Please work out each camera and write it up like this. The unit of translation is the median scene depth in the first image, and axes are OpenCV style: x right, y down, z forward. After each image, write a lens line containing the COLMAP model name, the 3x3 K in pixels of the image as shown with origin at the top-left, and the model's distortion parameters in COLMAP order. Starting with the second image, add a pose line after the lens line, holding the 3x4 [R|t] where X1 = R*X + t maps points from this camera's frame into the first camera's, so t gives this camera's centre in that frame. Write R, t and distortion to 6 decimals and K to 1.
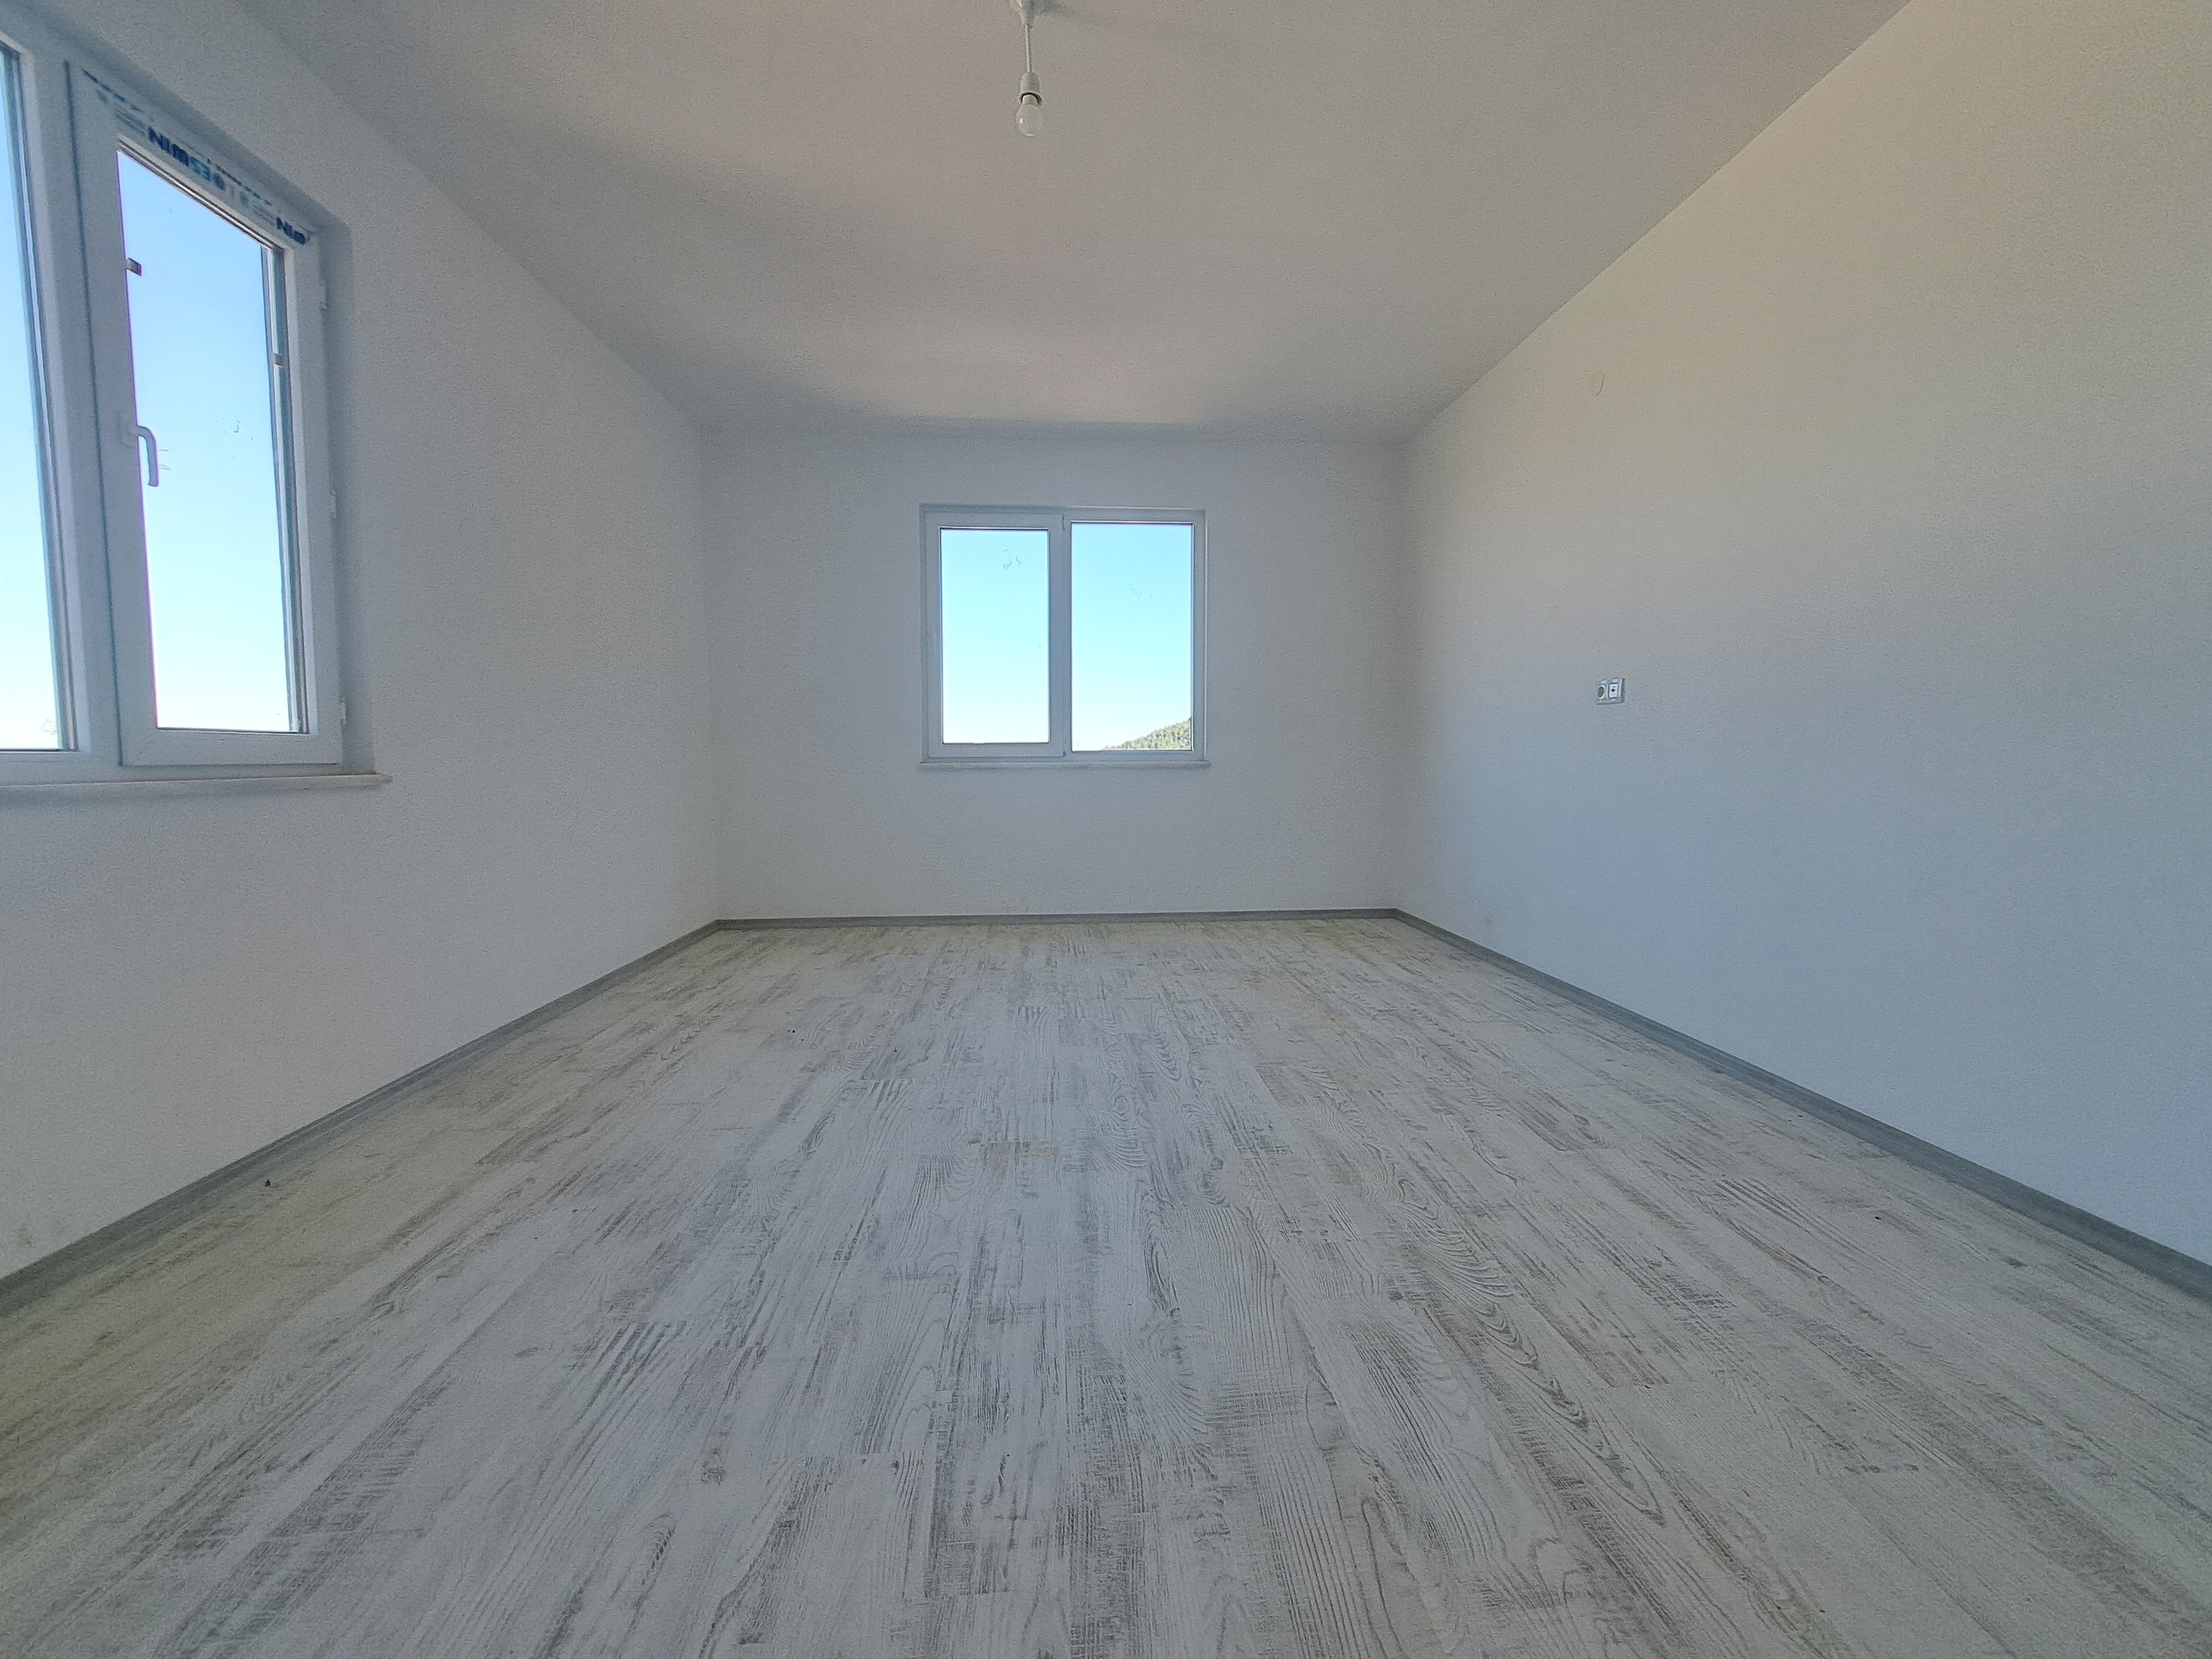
lens RADIAL K [[888.4, 0, 1096.4], [0, 888.4, 824.2], [0, 0, 1]] dist [-0.015171, -0.000689]
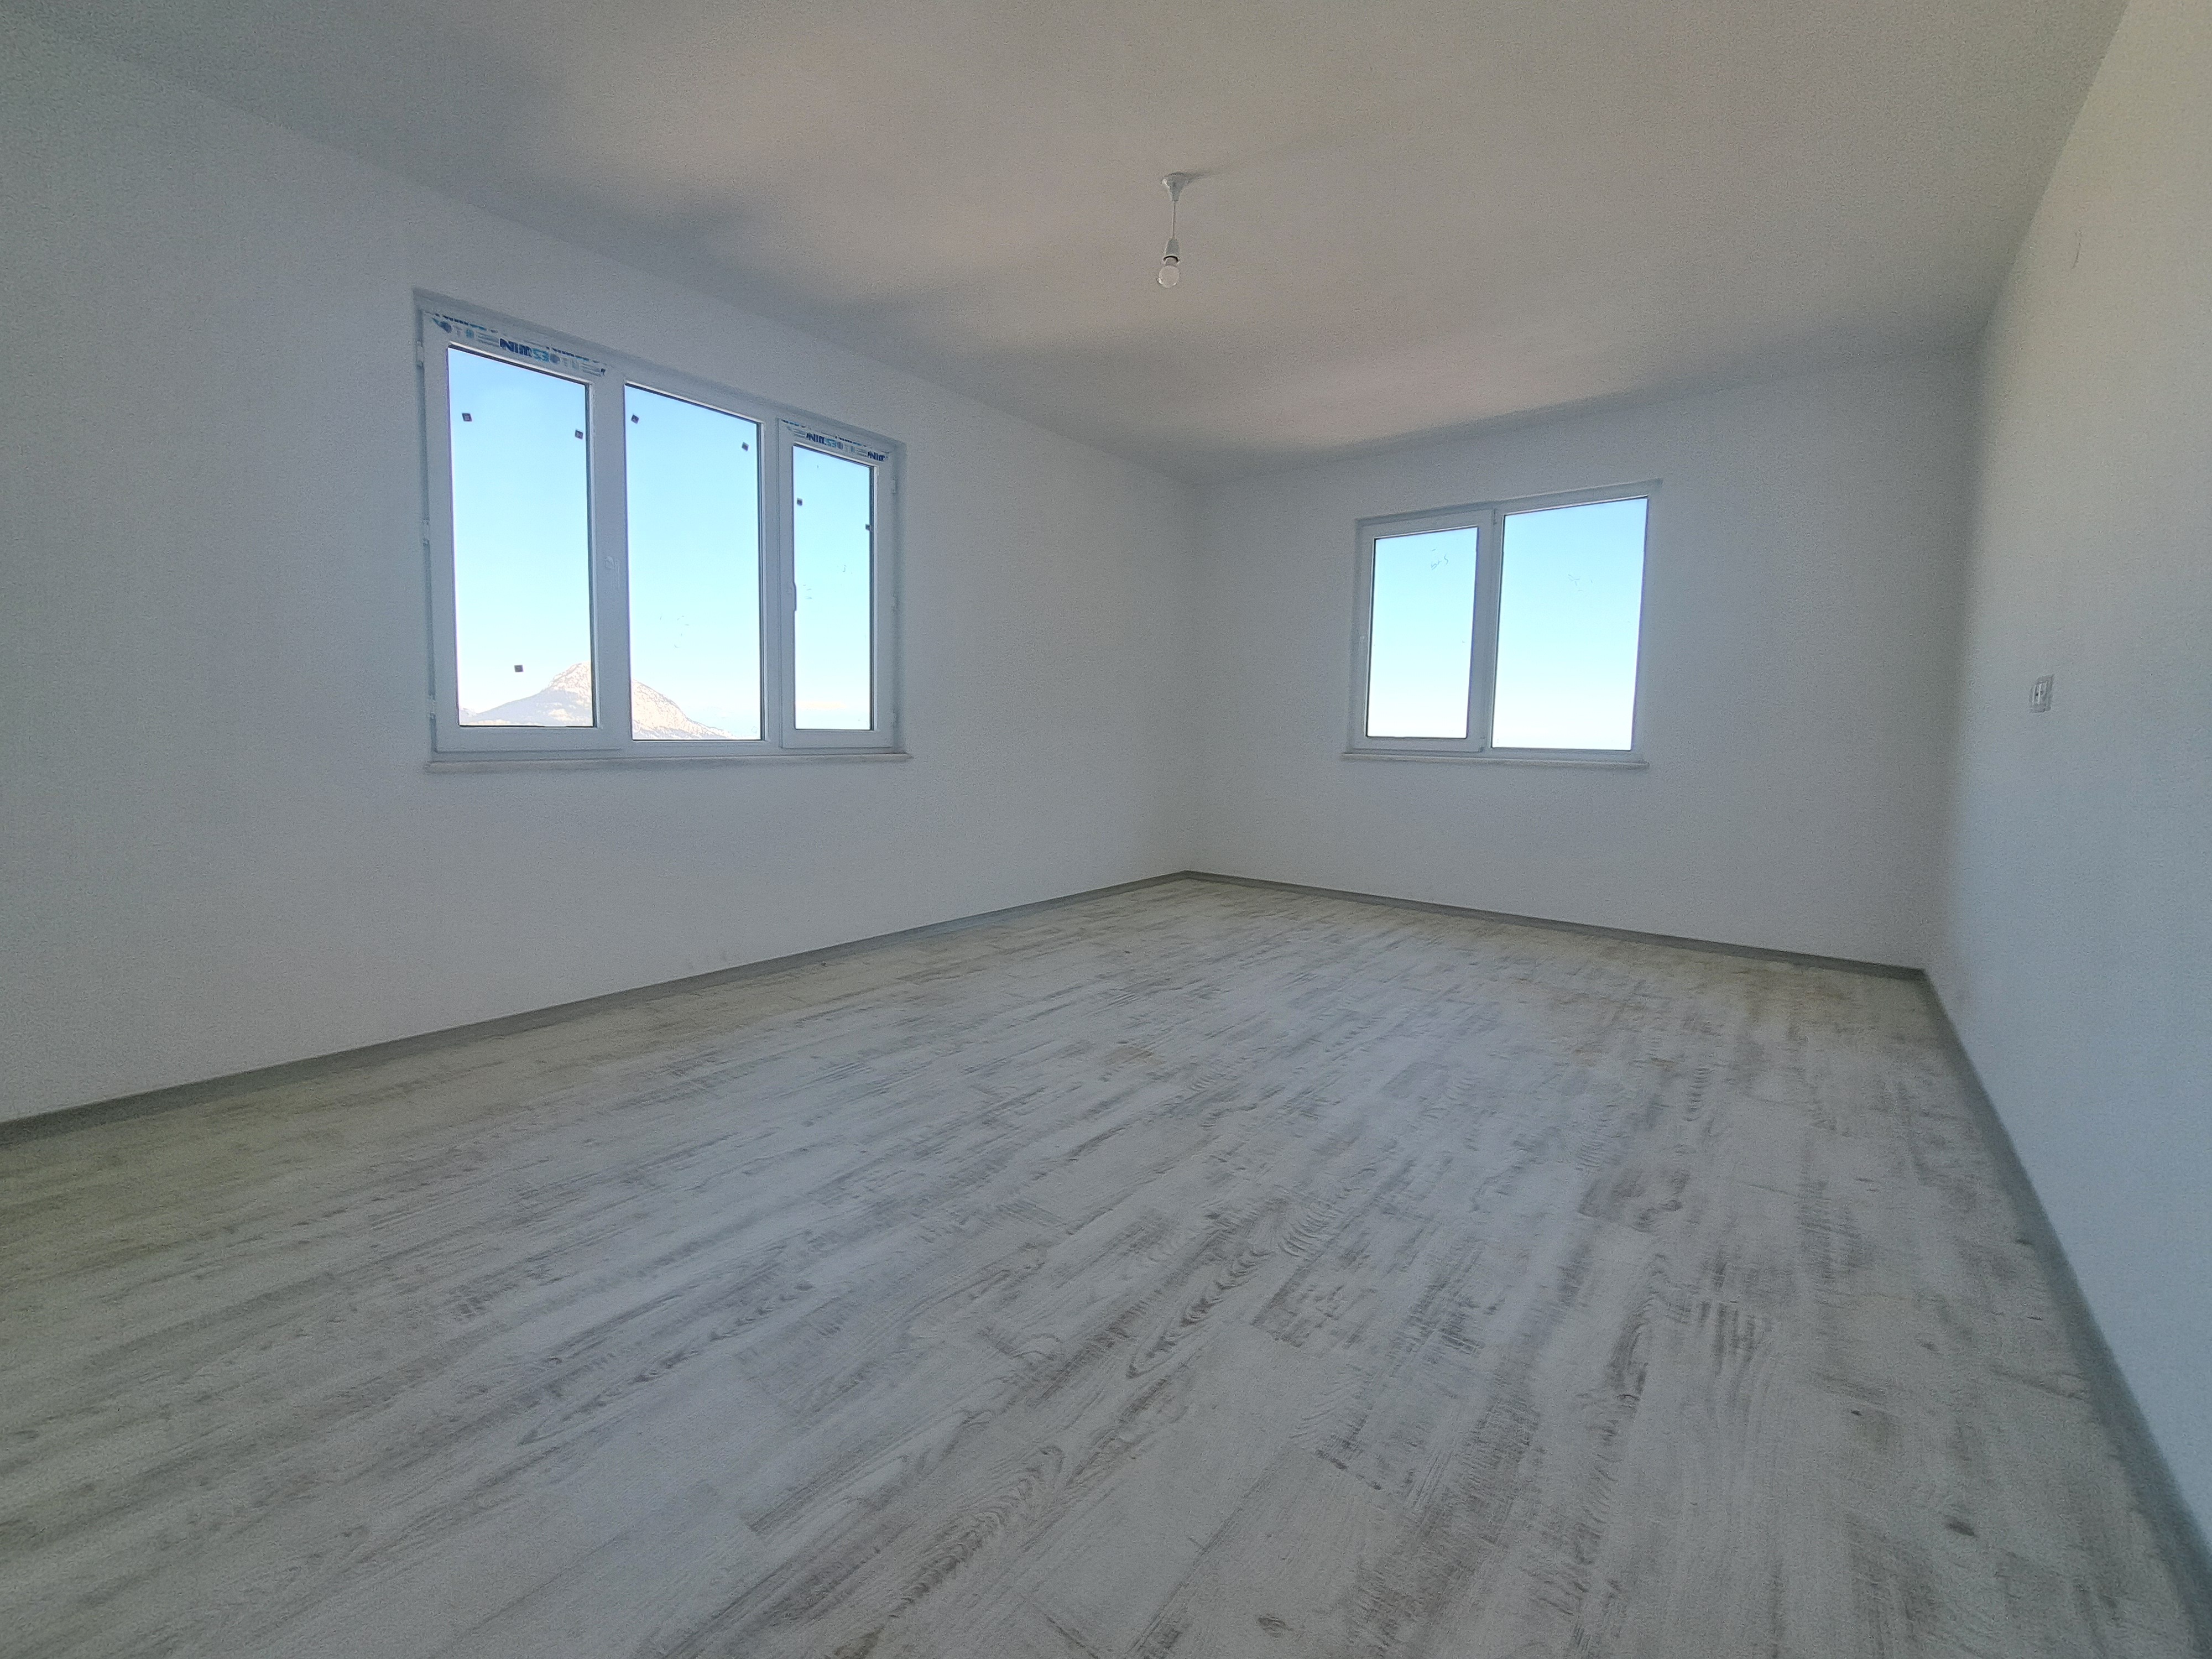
lens RADIAL K [[851.0, 0, 1088.7], [0, 851.0, 806.9], [0, 0, 1]] dist [-0.021939, -0.000534]
pose [[0.731347, 0.075511, -0.677813, 0.702379], [-0.069476, 0.996930, 0.036099, -0.043481], [0.678458, 0.020691, 0.734348, 0.009930]]
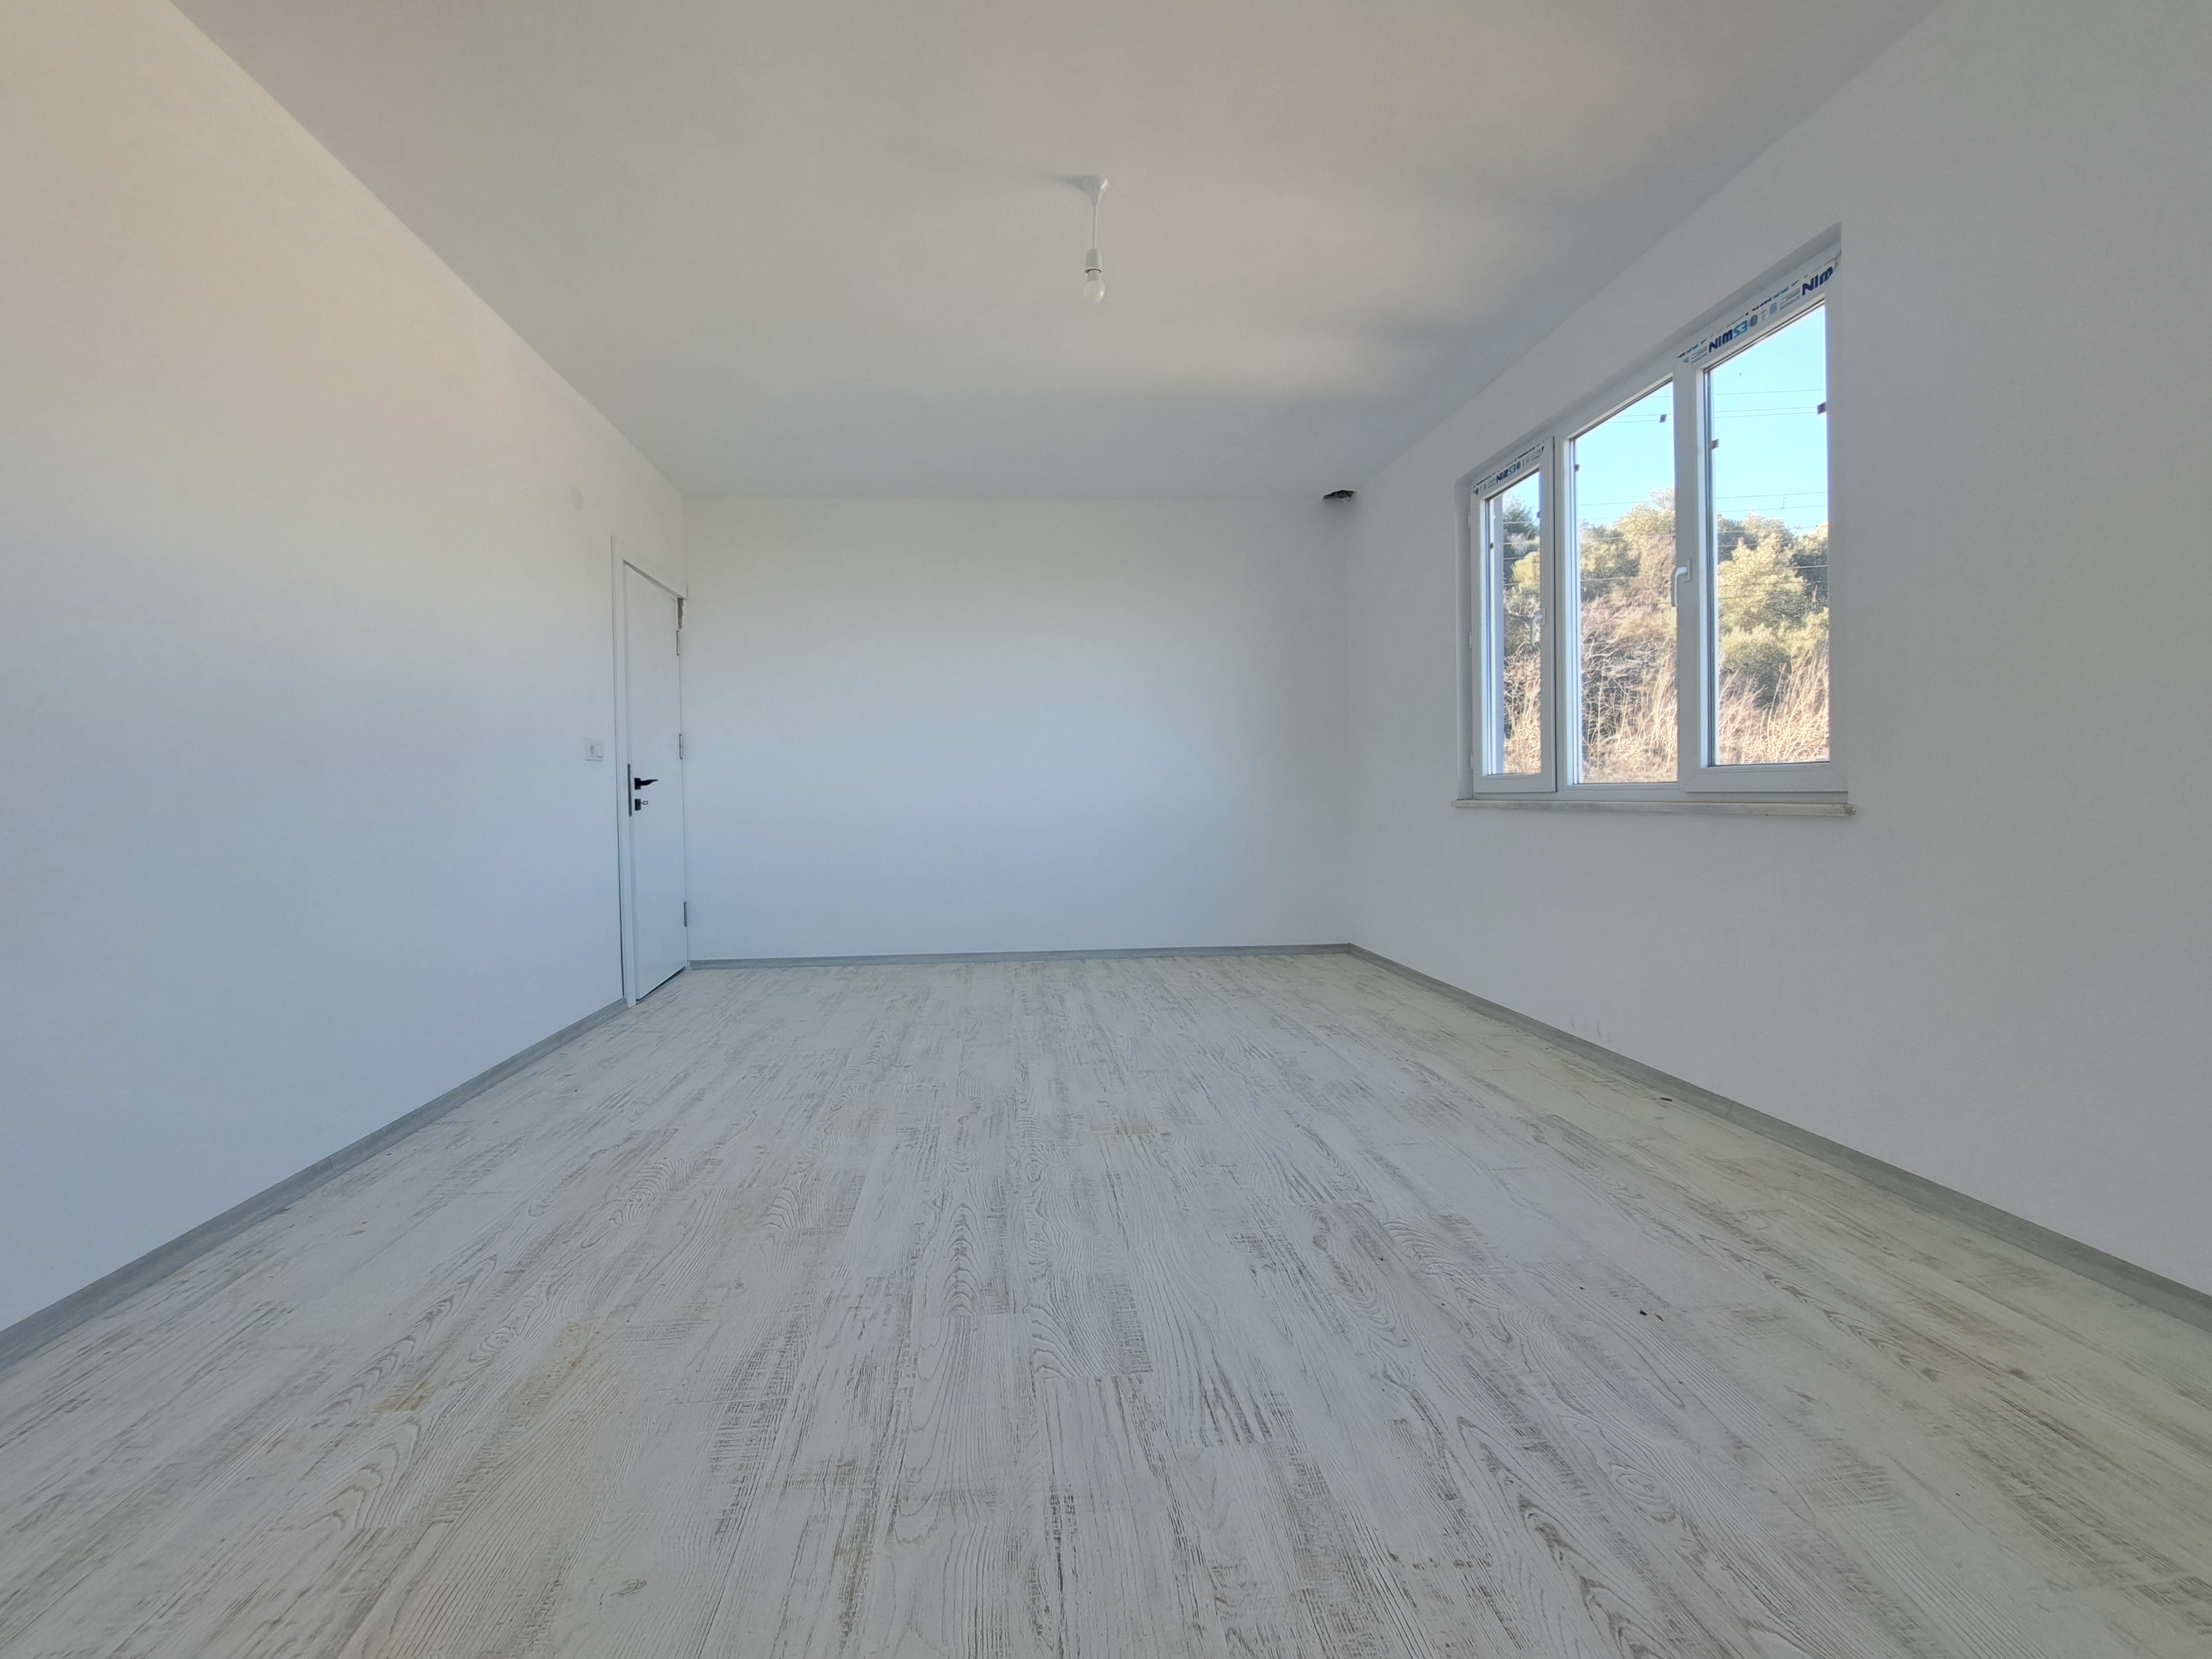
lens RADIAL K [[888.4, 0, 1096.4], [0, 888.4, 824.2], [0, 0, 1]] dist [-0.015171, -0.000689]
pose [[-0.997891, 0.021743, -0.061154, 0.012576], [0.014757, 0.993547, 0.112458, -0.176796], [0.063205, 0.111318, -0.991773, 2.178122]]
